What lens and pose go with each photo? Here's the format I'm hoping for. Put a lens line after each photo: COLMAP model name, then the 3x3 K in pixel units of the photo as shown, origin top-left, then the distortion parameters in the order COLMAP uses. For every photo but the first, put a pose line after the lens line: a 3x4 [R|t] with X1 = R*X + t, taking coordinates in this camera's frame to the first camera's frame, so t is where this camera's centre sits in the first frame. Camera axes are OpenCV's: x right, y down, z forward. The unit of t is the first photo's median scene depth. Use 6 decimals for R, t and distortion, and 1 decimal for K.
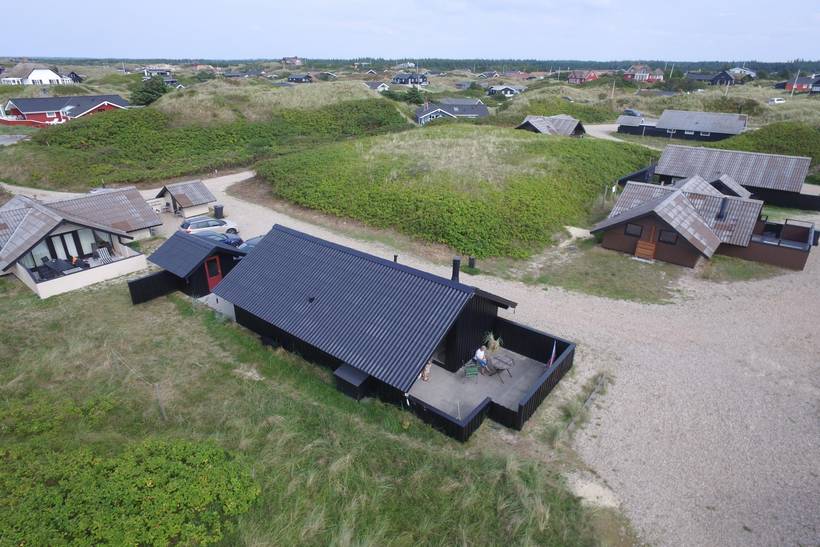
lens RADIAL K [[475.3, 0, 410.0], [0, 475.3, 273.5], [0, 0, 1]] dist [-0.012107, 0.015381]
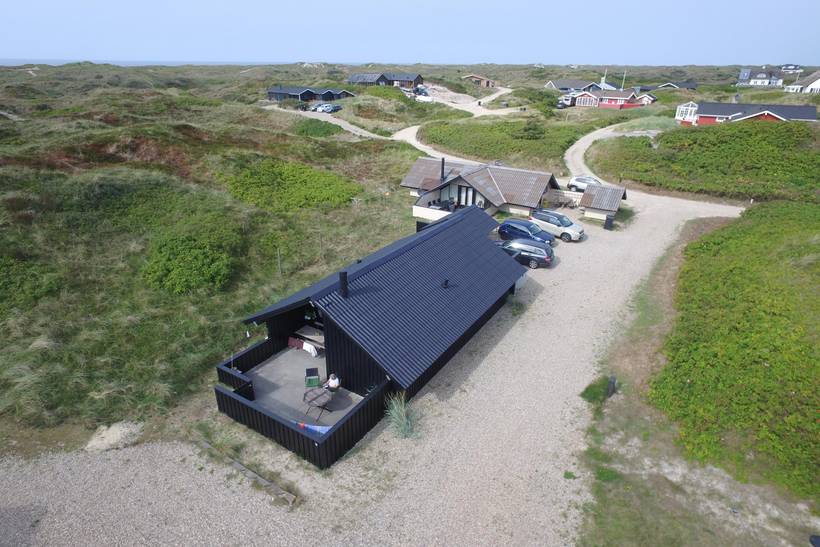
lens RADIAL K [[475.3, 0, 410.0], [0, 475.3, 273.5], [0, 0, 1]] dist [-0.012107, 0.015381]
pose [[0.108166, 0.399031, -0.910535, 0.944349], [-0.413983, 0.850796, 0.323673, -0.375178], [0.903835, 0.341936, 0.257219, 0.861770]]
